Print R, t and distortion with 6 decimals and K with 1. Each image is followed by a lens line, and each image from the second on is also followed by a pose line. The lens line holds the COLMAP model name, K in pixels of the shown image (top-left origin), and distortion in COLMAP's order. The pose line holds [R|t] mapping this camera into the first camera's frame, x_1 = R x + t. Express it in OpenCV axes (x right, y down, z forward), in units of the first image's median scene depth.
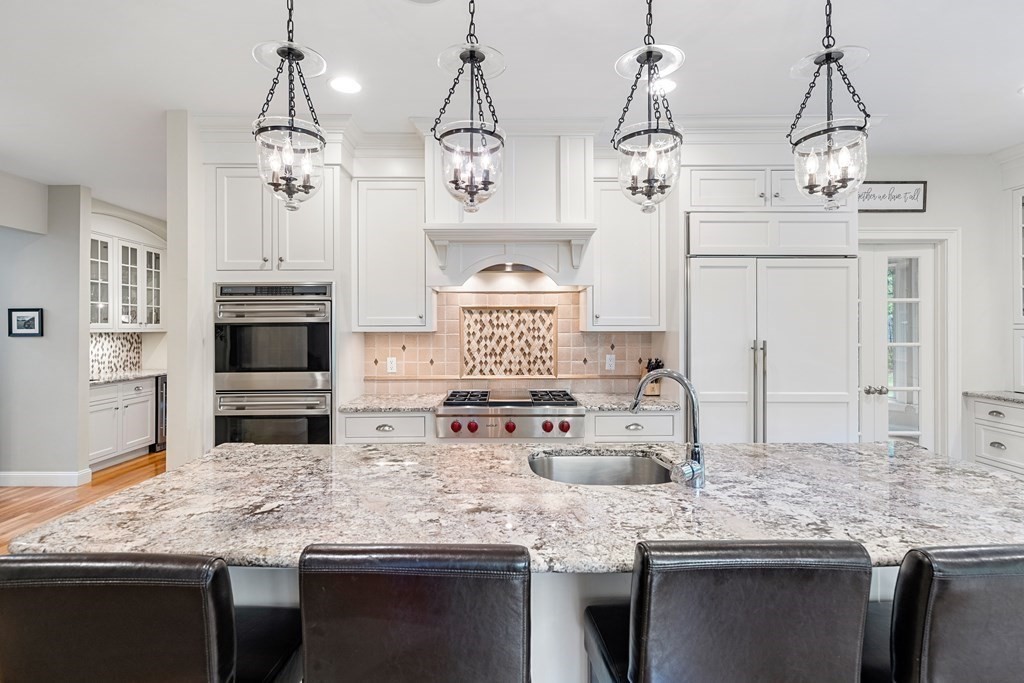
lens RADIAL K [[502.3, 0, 501.1], [0, 502.3, 321.9], [0, 0, 1]] dist [0.003037, 0.000633]
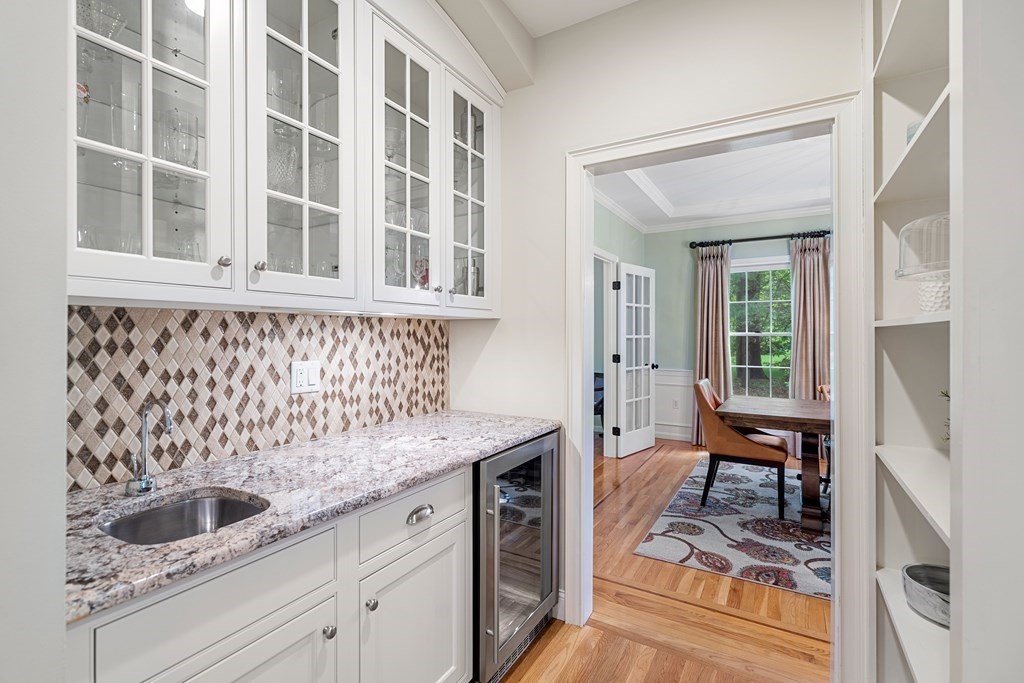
lens RADIAL K [[470.3, 0, 507.6], [0, 470.3, 334.1], [0, 0, 1]] dist [-0.002212, 0.000381]
pose [[0.853319, 0.004397, -0.521370, -0.493738], [0.002149, 0.999926, 0.011950, 0.028335], [0.521384, -0.011317, 0.853247, 0.728854]]
